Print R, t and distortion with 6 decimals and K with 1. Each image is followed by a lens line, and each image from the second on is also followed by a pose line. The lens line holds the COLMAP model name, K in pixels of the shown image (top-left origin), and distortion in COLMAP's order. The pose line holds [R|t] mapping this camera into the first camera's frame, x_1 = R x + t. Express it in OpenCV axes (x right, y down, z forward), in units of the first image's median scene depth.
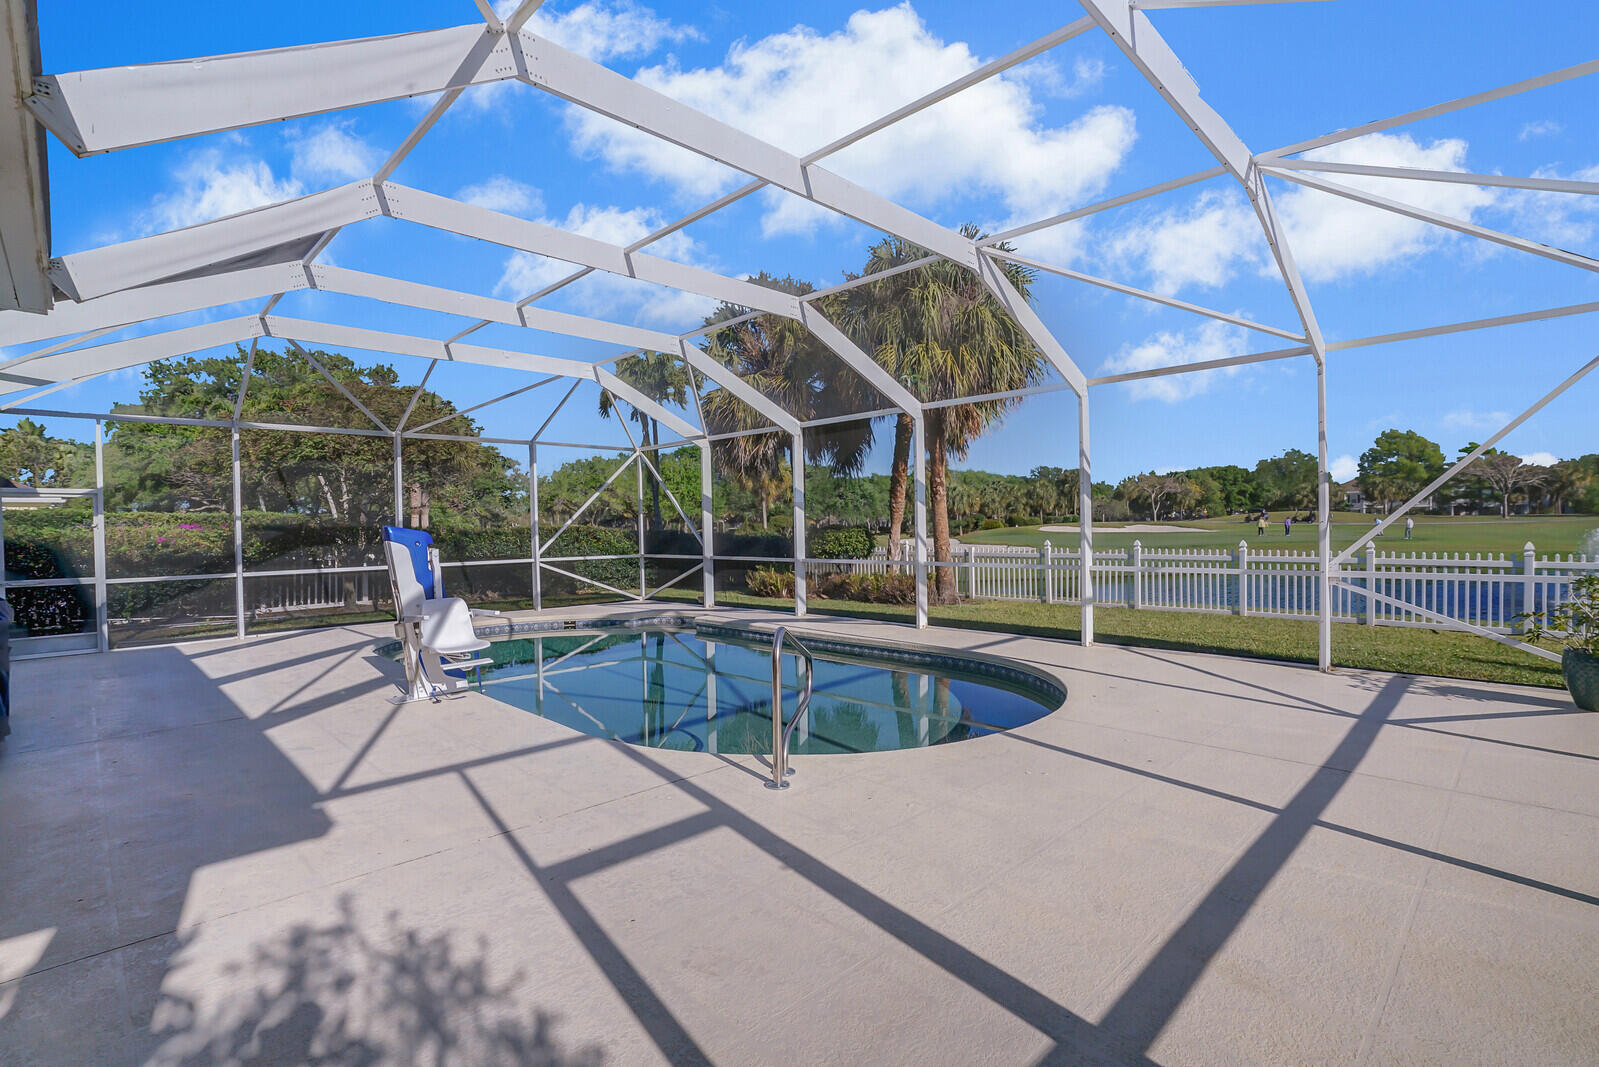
lens RADIAL K [[748.9, 0, 783.4], [0, 748.9, 533.1], [0, 0, 1]] dist [-0.023700, 0.004702]
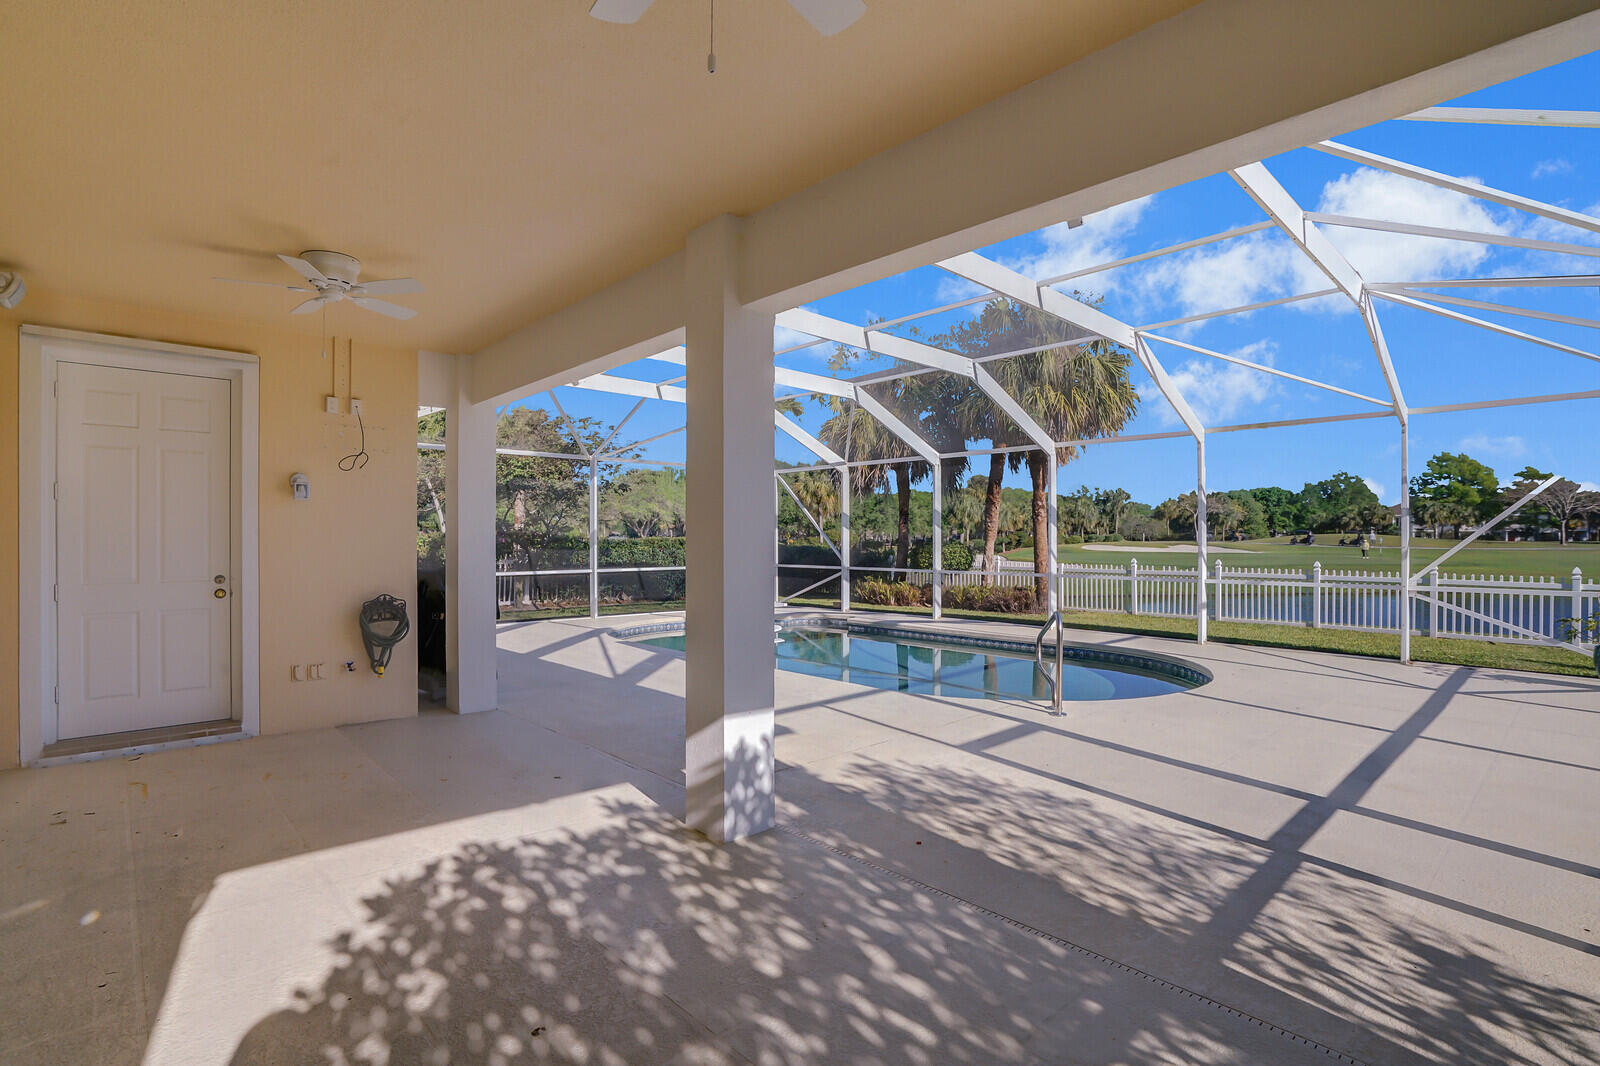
lens RADIAL K [[749.3, 0, 790.8], [0, 749.3, 538.7], [0, 0, 1]] dist [-0.023700, 0.004702]
pose [[0.999275, 0.016576, -0.034273, -0.147161], [-0.016959, 0.999796, -0.010934, 0.001712], [0.034085, 0.011507, 0.999353, -0.160896]]
